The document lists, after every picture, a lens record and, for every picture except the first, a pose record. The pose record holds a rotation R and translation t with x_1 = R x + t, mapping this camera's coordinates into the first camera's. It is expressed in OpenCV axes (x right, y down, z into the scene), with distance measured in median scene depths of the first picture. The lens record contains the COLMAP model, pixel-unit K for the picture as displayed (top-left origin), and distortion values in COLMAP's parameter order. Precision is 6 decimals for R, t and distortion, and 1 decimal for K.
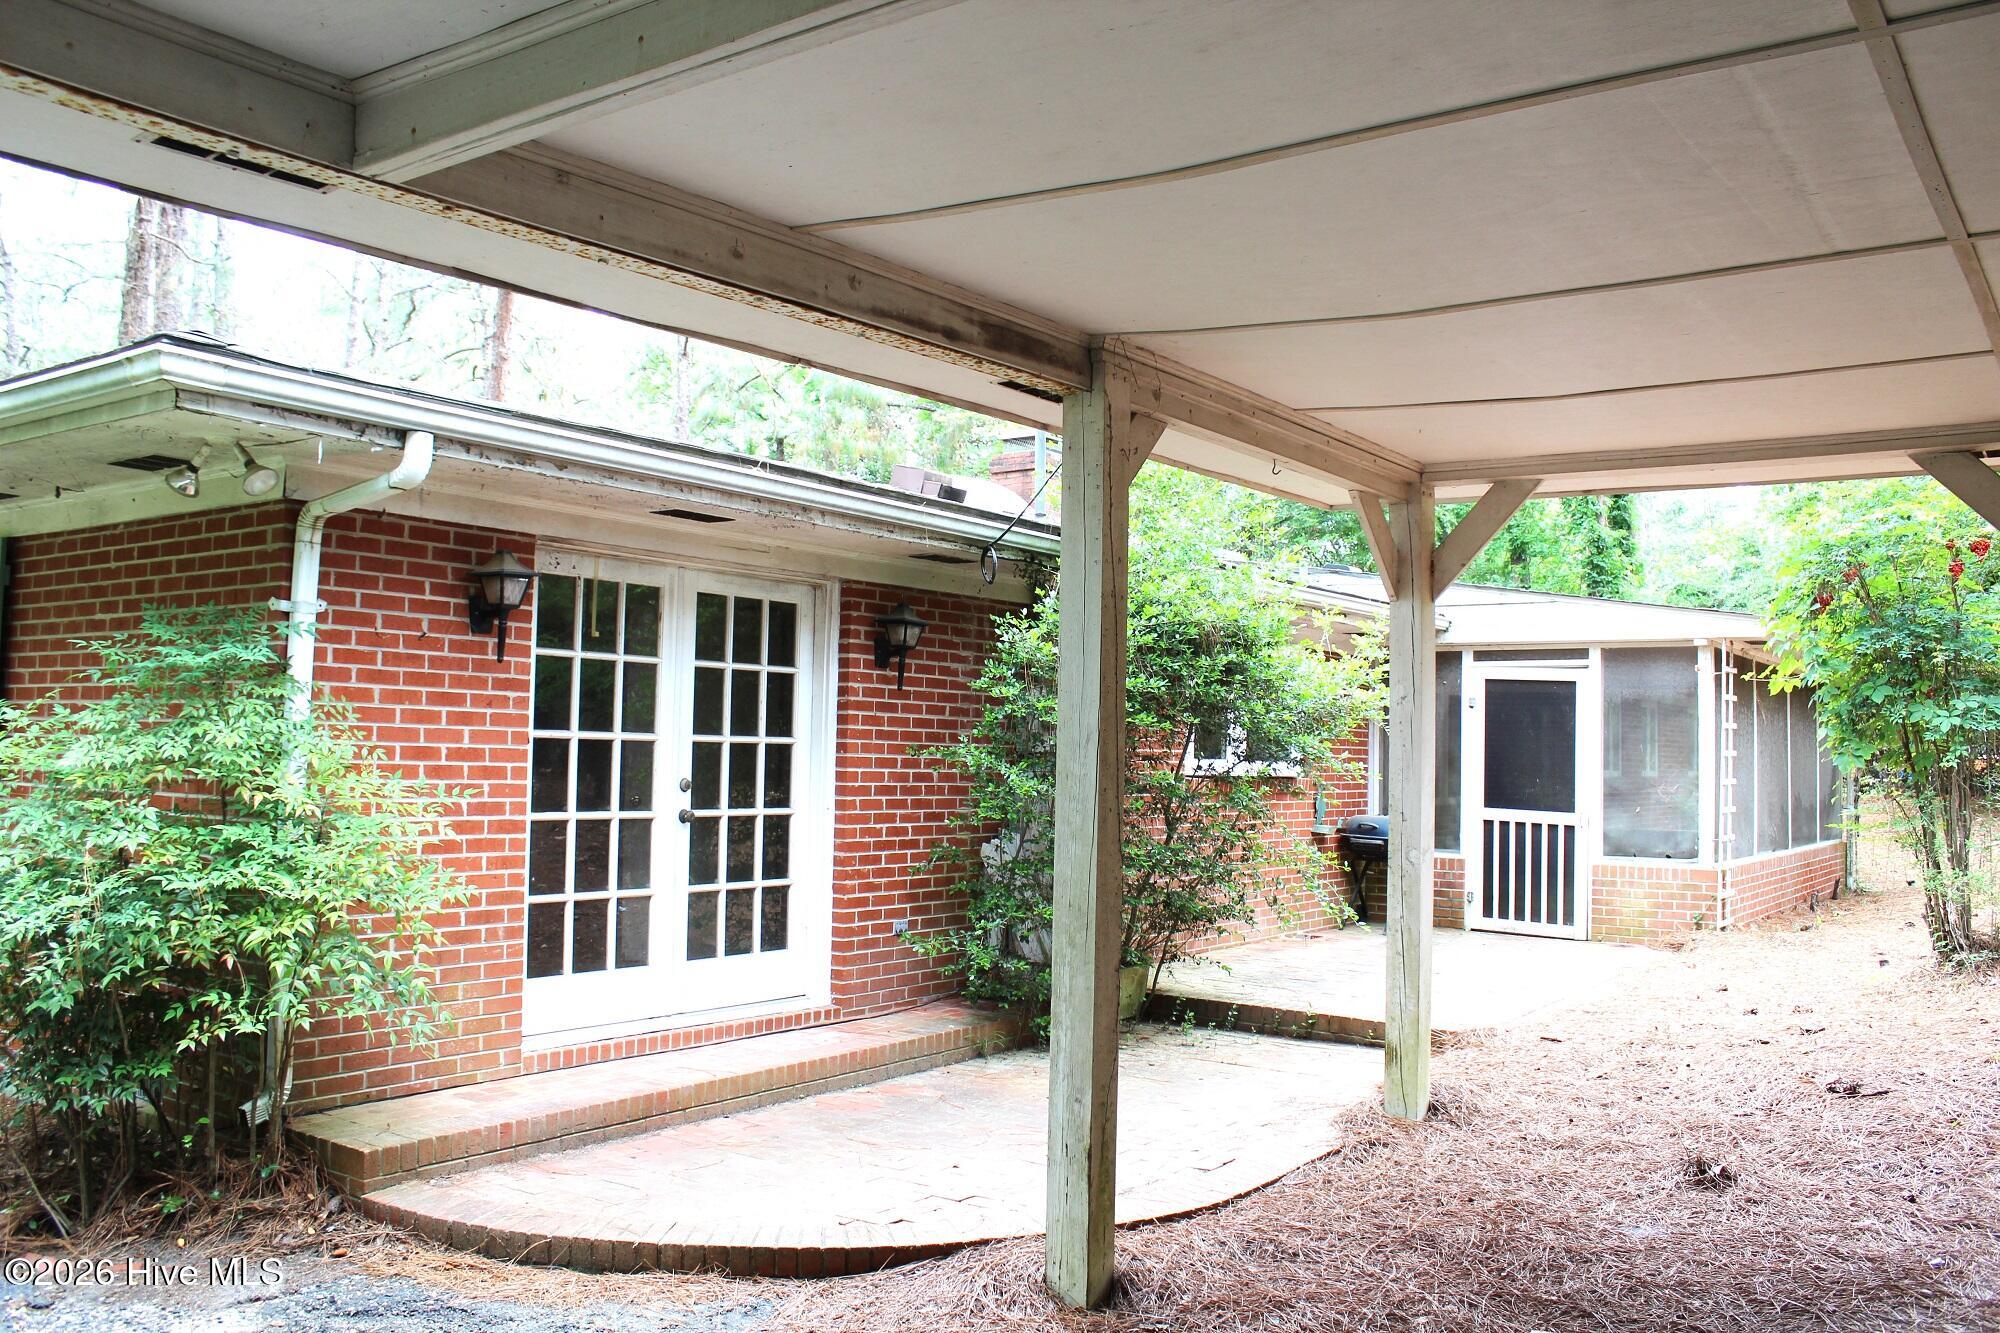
lens RADIAL K [[1655.3, 0, 1000.0], [0, 1655.3, 666.5], [0, 0, 1]] dist [-0.142189, 0.142992]
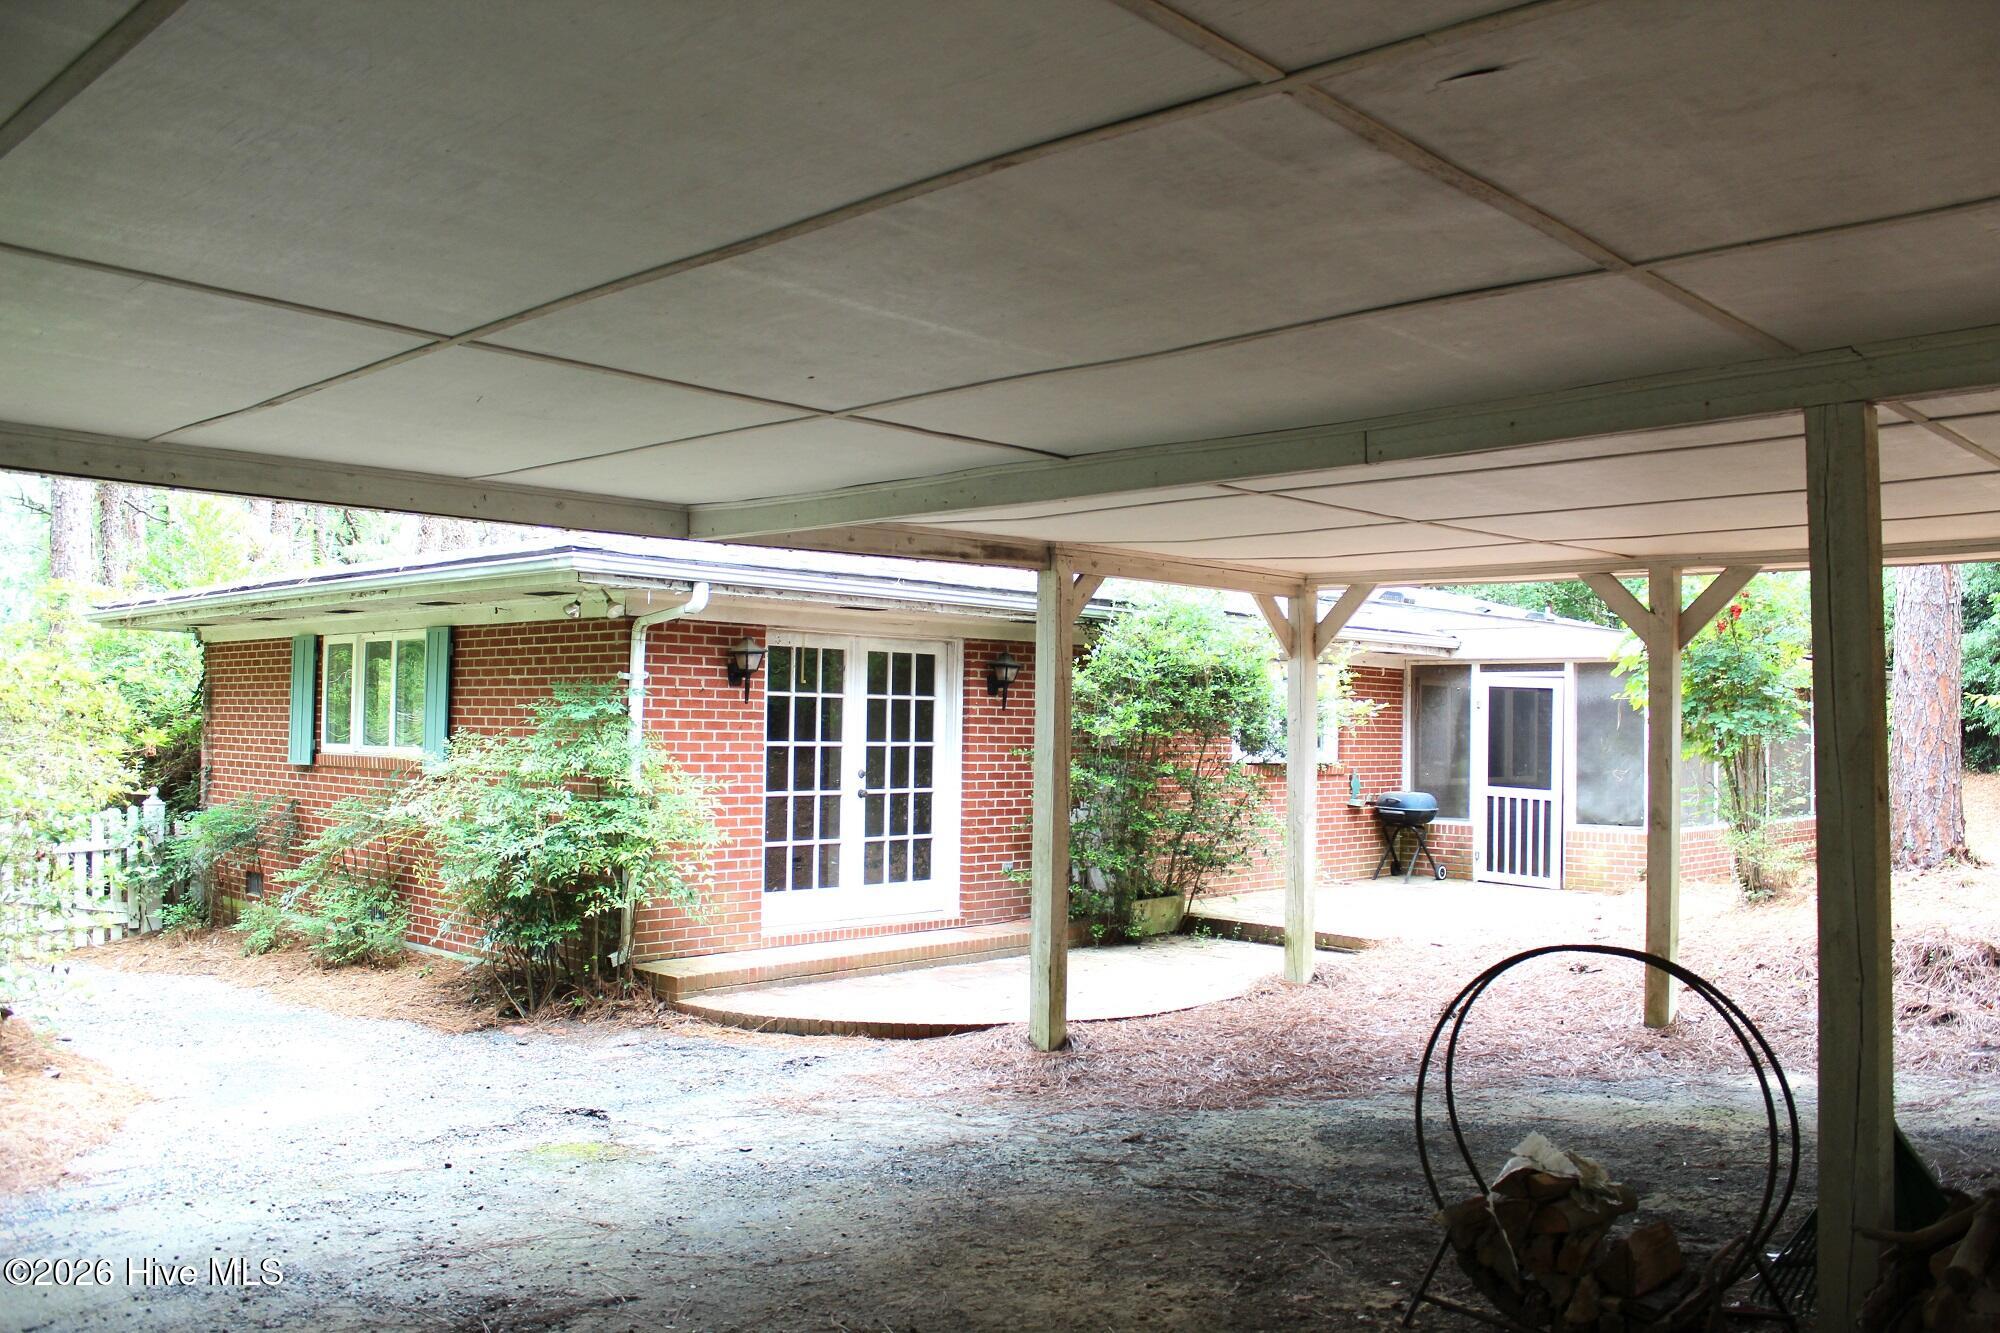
lens RADIAL K [[1640.3, 0, 1000.0], [0, 1640.3, 666.5], [0, 0, 1]] dist [-0.083503, 0.000578]
pose [[0.990411, -0.010745, -0.137731, 0.172749], [0.012711, 0.999829, 0.013402, -0.055152], [0.137564, -0.015024, 0.990379, -0.589646]]
